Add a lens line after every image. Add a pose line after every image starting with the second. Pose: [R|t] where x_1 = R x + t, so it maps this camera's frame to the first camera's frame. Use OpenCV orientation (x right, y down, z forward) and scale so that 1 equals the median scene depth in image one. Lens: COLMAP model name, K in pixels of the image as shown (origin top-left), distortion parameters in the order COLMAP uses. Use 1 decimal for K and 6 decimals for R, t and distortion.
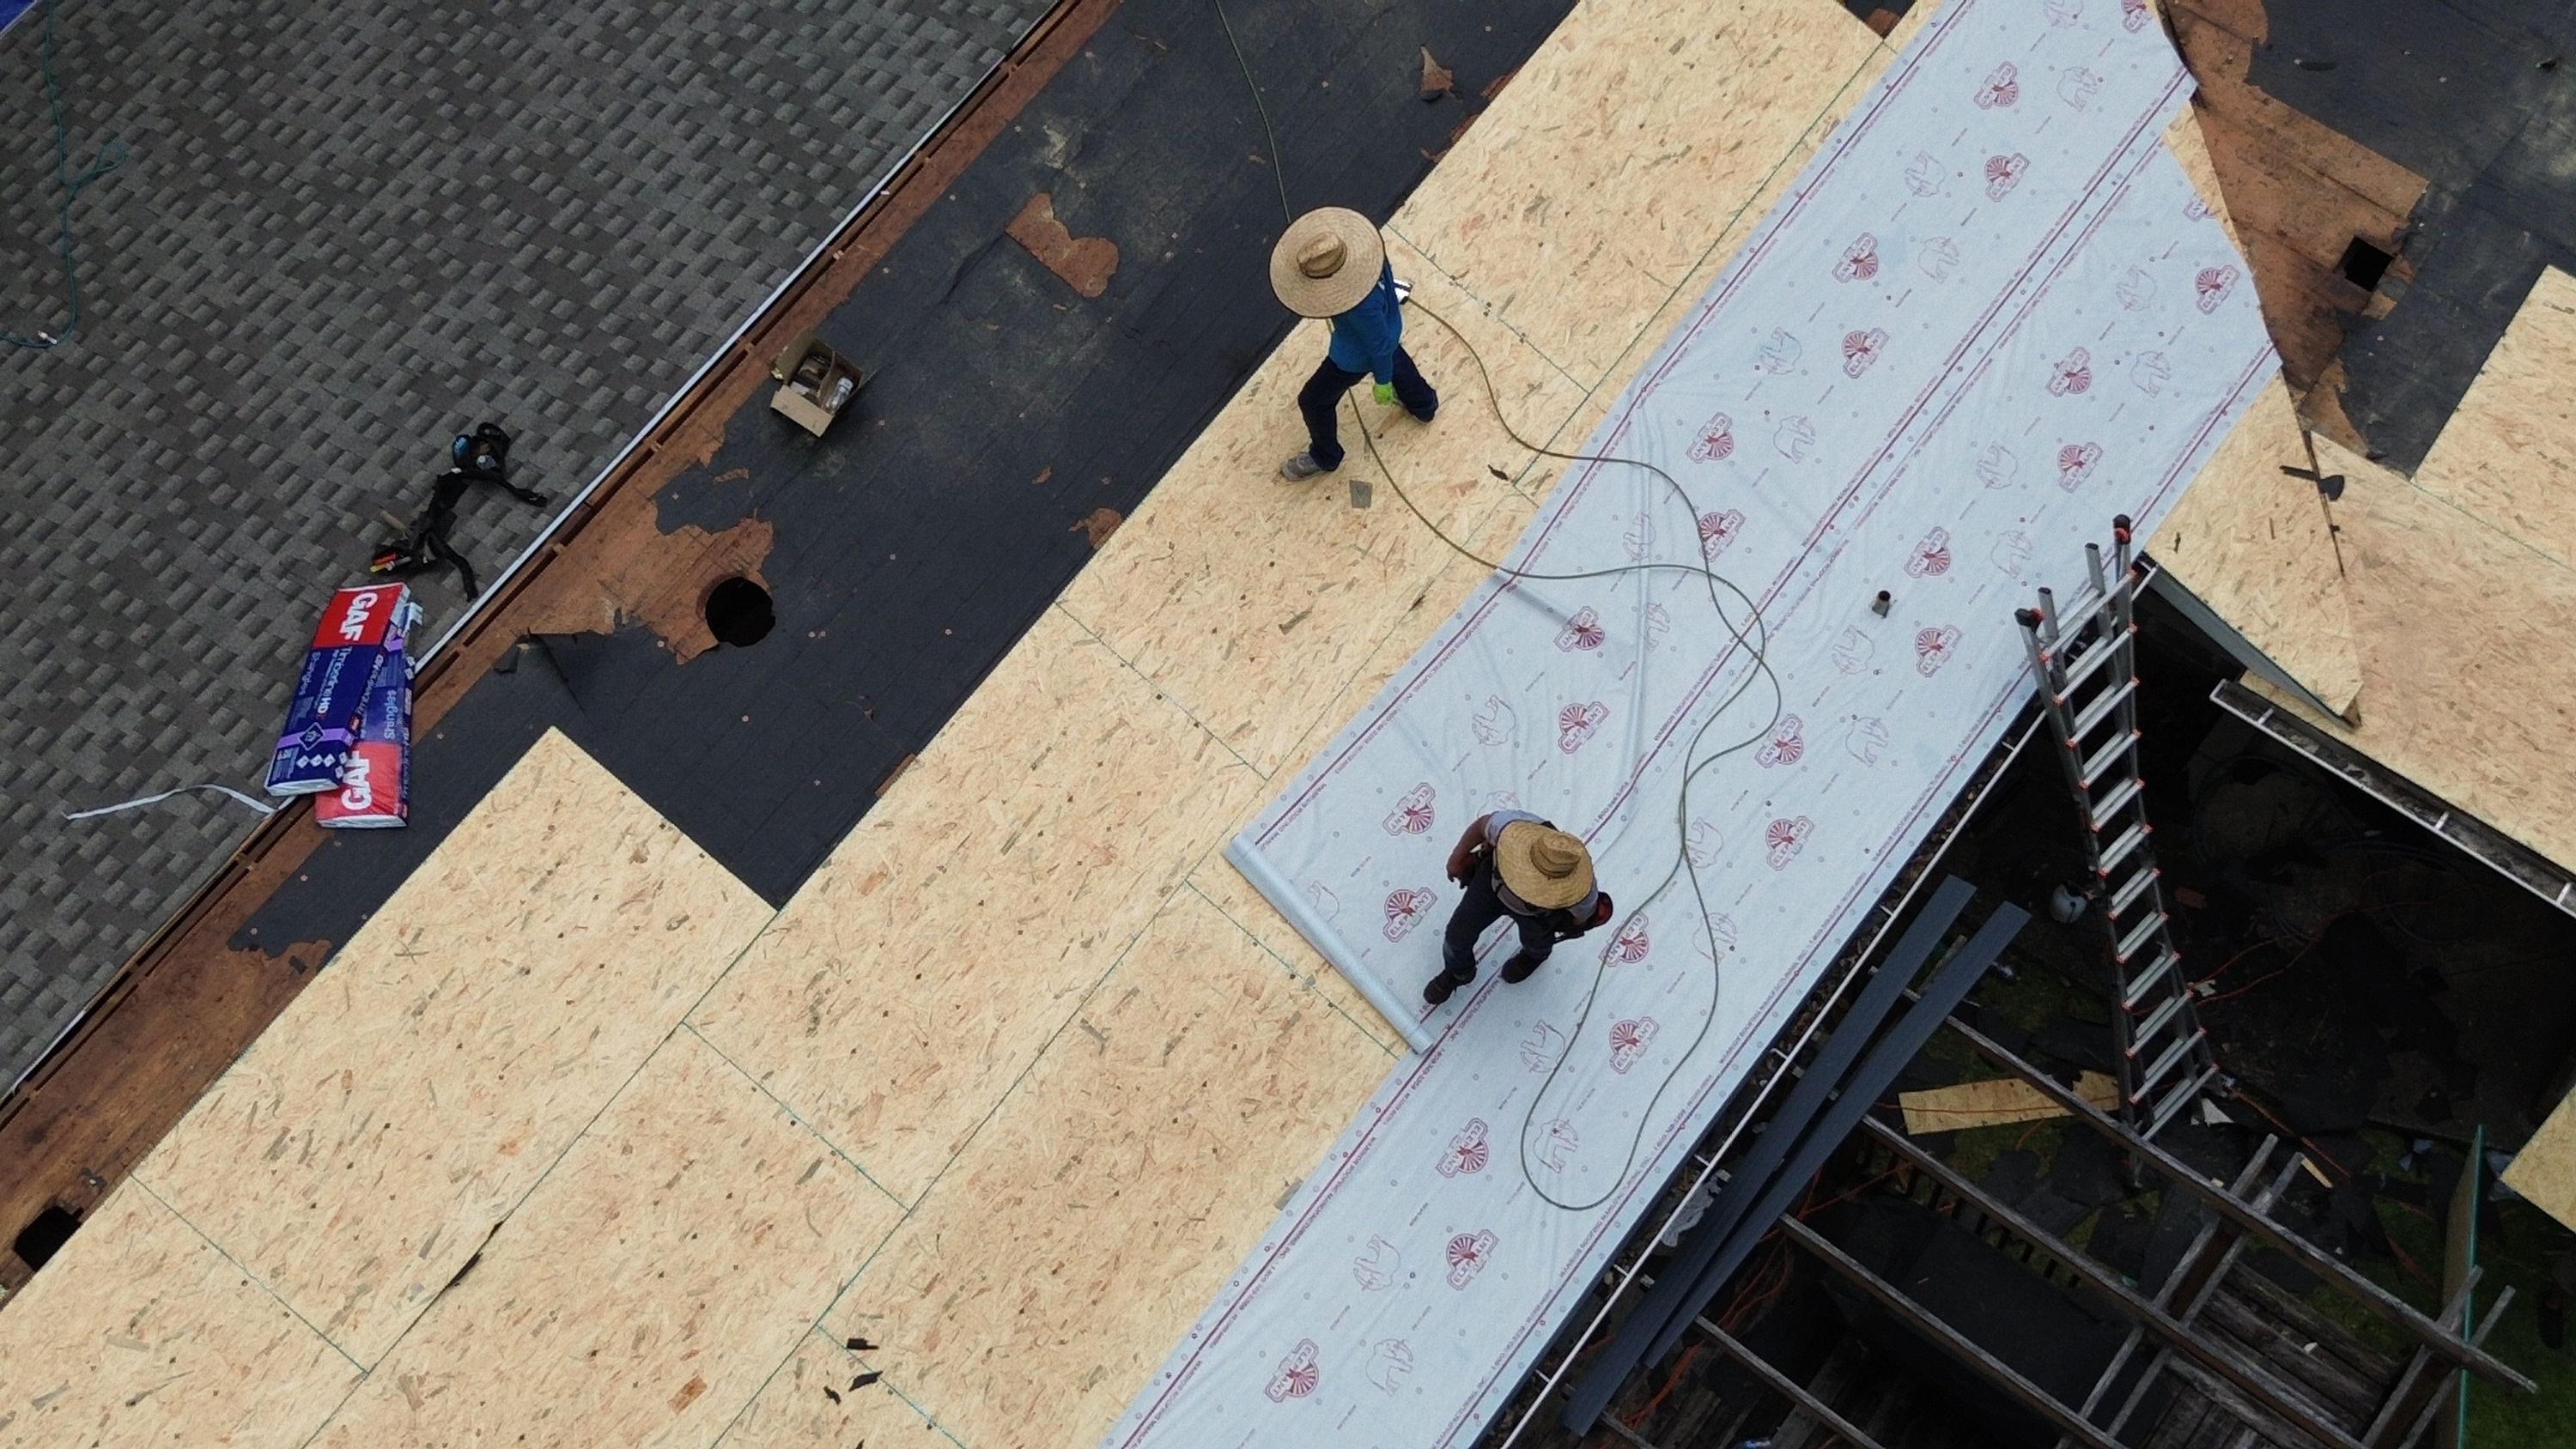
lens RADIAL K [[3641.5, 0, 1293.4], [0, 3641.5, 719.1], [0, 0, 1]] dist [0.207105, -0.725839]
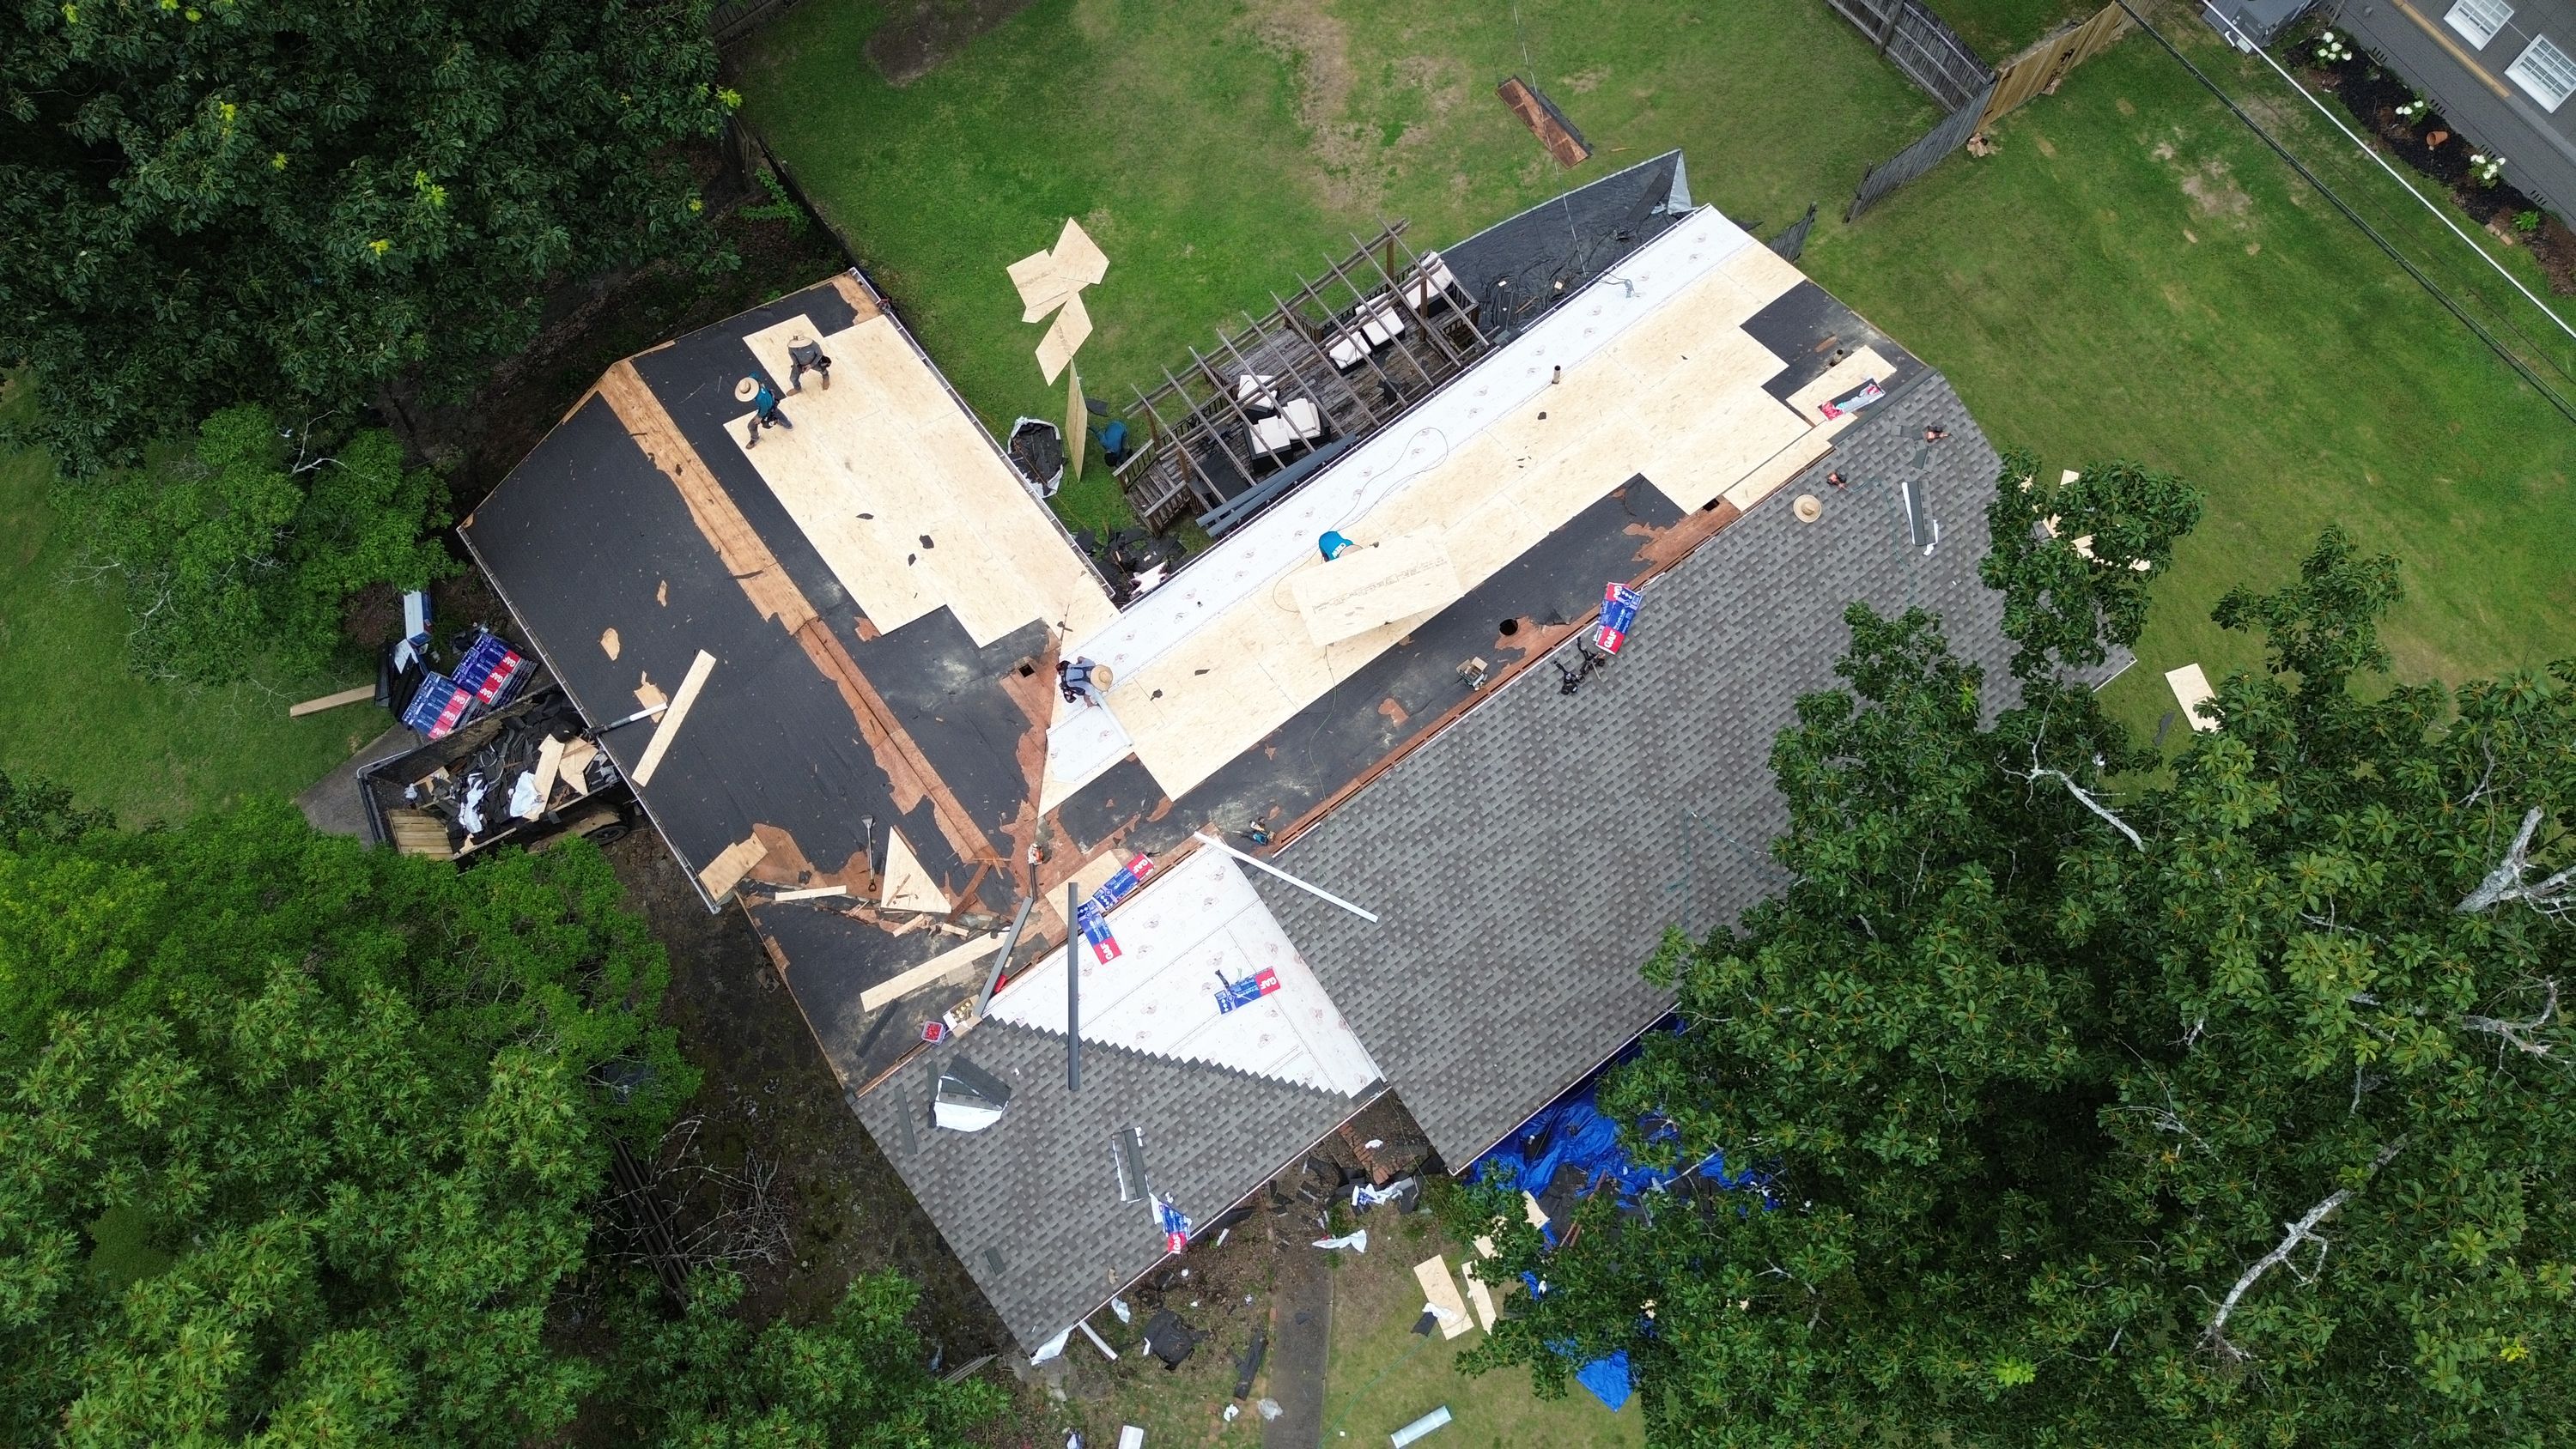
lens RADIAL K [[1834.0, 0, 1288.2], [0, 1834.0, 715.9], [0, 0, 1]] dist [0.070828, -0.076731]
pose [[-0.952259, -0.257368, 0.164209, -0.254246], [0.299489, -0.683154, 0.666038, -1.321650], [-0.059237, 0.683420, 0.727619, -0.249433]]
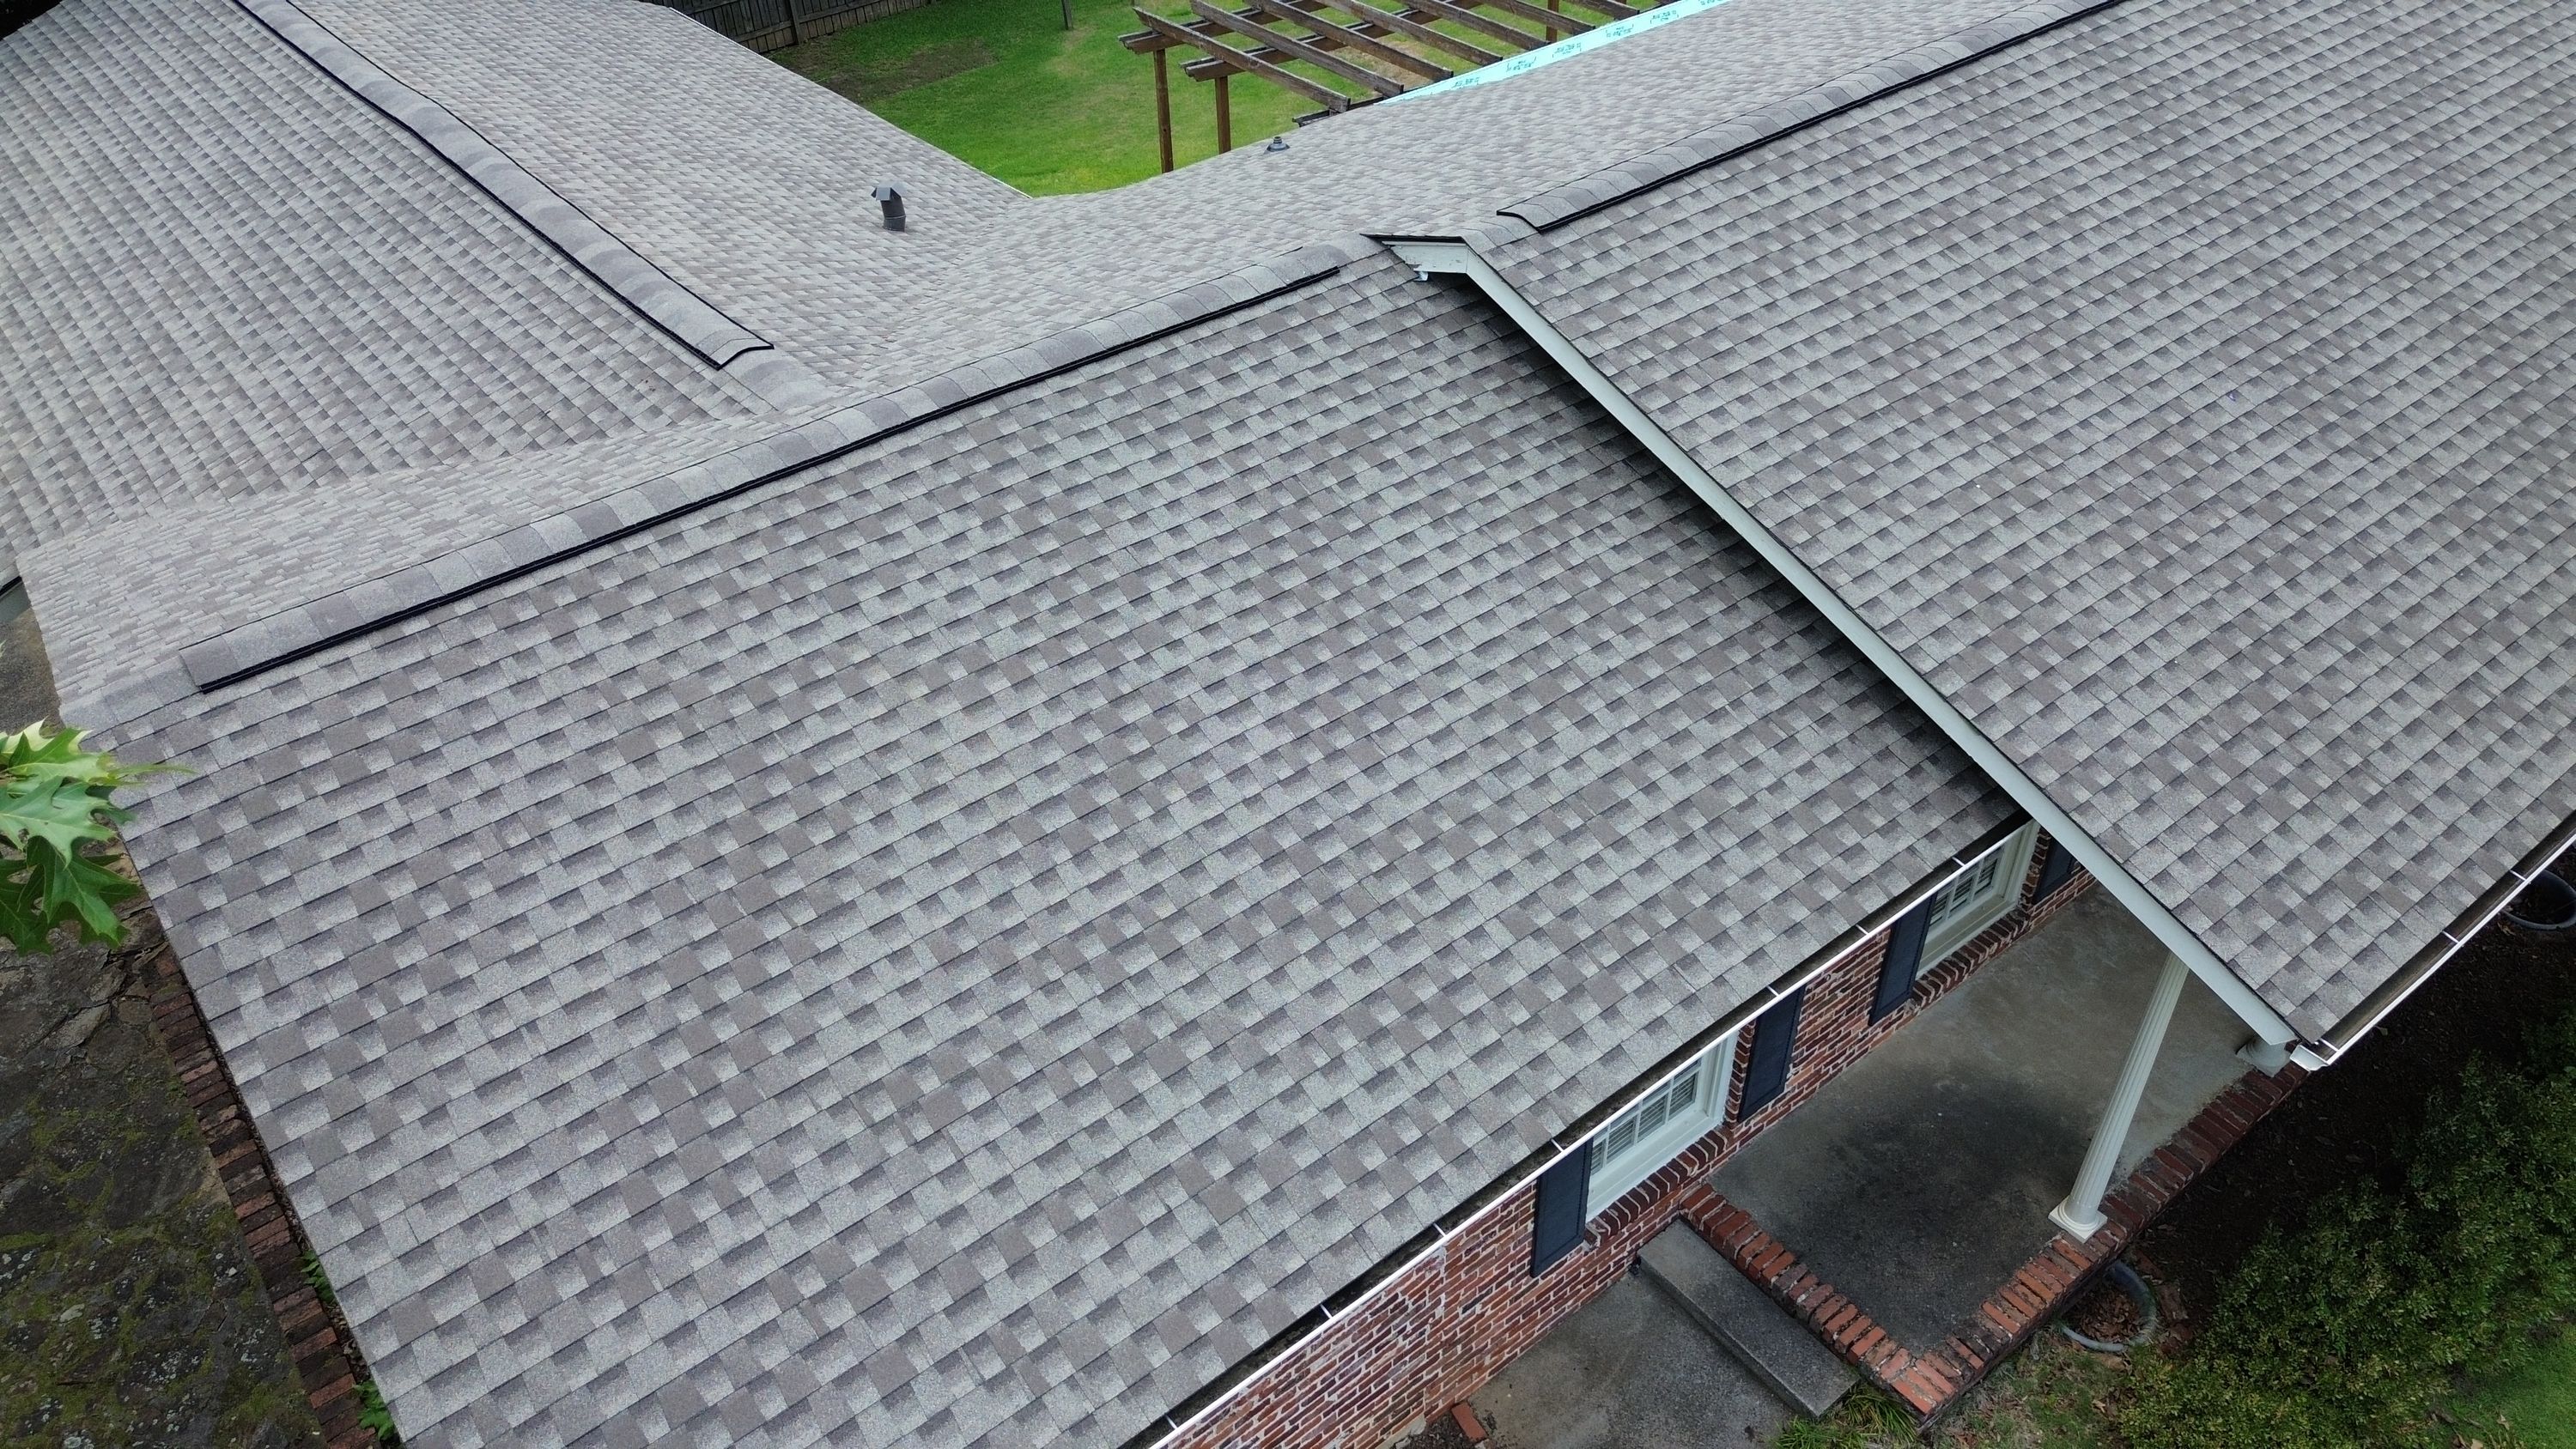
lens RADIAL K [[1822.7, 0, 1281.1], [0, 1822.7, 726.5], [0, 0, 1]] dist [0.078256, -0.093700]
pose [[-0.962990, -0.122365, 0.240161, -0.079976], [0.260830, -0.198409, 0.944776, -0.914996], [-0.067957, 0.972451, 0.222982, 1.104837]]
